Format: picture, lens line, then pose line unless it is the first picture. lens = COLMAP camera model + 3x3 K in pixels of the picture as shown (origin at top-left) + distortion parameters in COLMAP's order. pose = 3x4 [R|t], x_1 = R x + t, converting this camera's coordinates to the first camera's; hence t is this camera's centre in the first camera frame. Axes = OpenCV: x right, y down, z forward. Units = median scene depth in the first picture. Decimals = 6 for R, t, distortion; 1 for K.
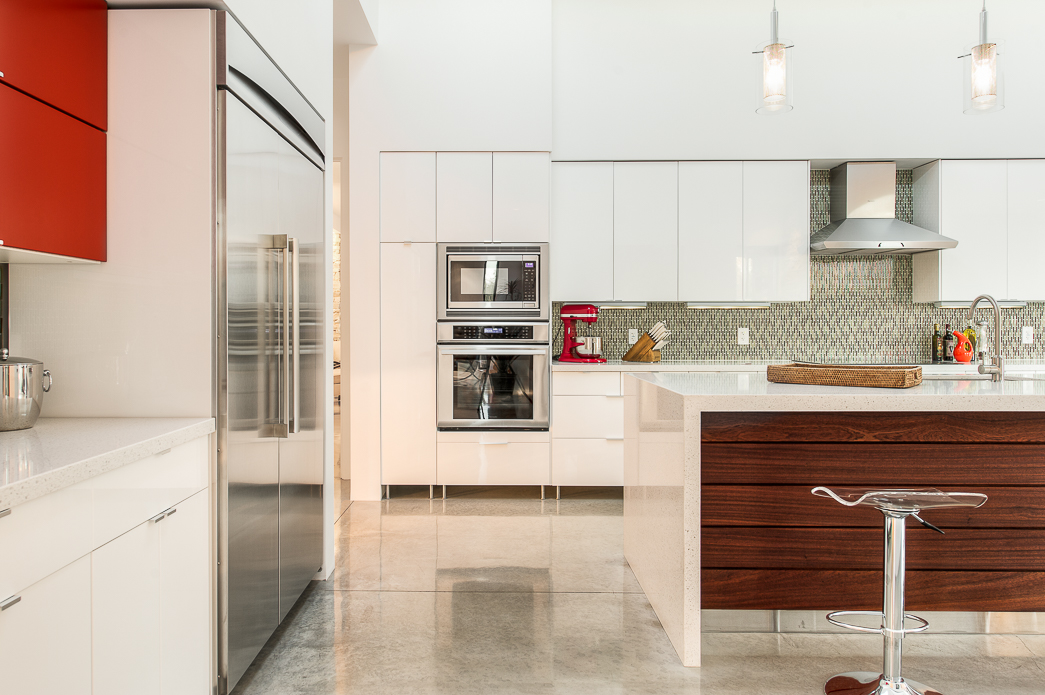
lens RADIAL K [[652.3, 0, 521.1], [0, 652.3, 341.6], [0, 0, 1]] dist [0.032226, 0.001414]
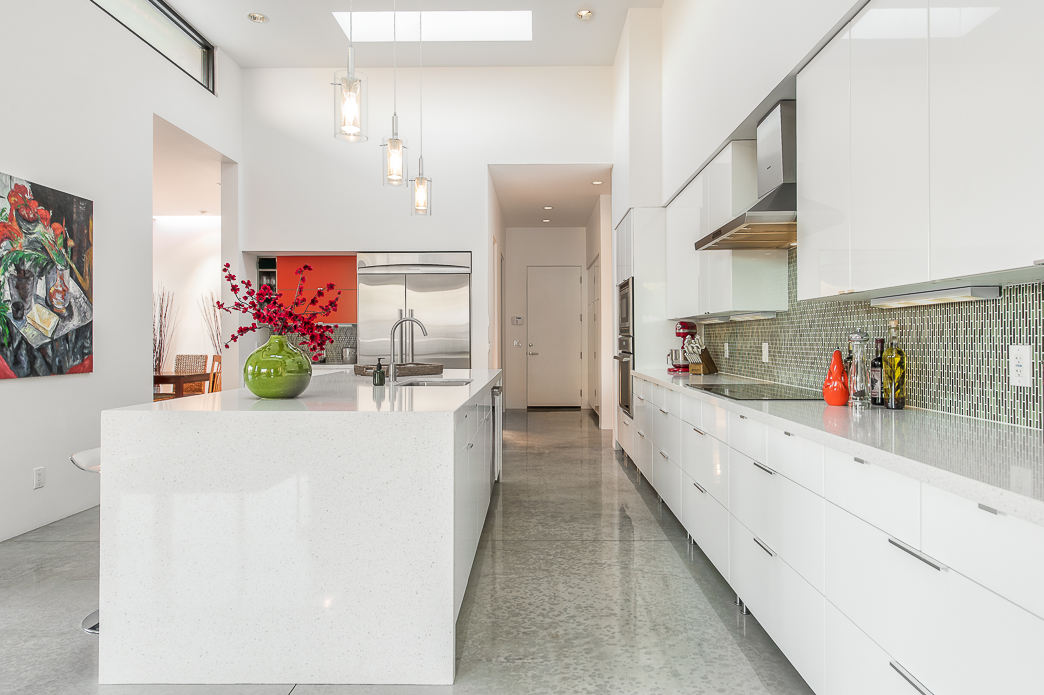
lens RADIAL K [[627.6, 0, 526.0], [0, 627.6, 341.9], [0, 0, 1]] dist [-0.003021, -0.001238]
pose [[-0.003602, 0.005445, -0.999979, 1.143146], [-0.035852, 0.999342, 0.005571, -0.015369], [0.999351, 0.035871, -0.003405, 0.698909]]
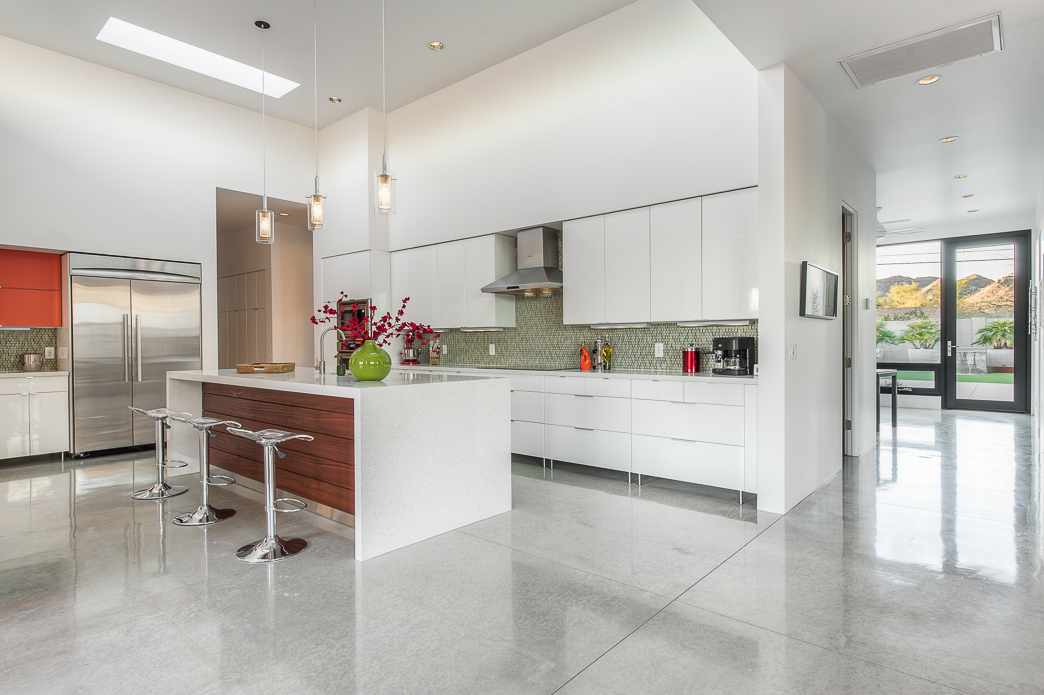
lens RADIAL K [[581.5, 0, 520.3], [0, 581.5, 345.5], [0, 0, 1]] dist [0.003301, -0.000425]
pose [[0.761069, 0.001743, -0.648669, 1.256992], [-0.019665, 0.999599, -0.020386, 0.008569], [0.648373, 0.028271, 0.760798, 0.026403]]
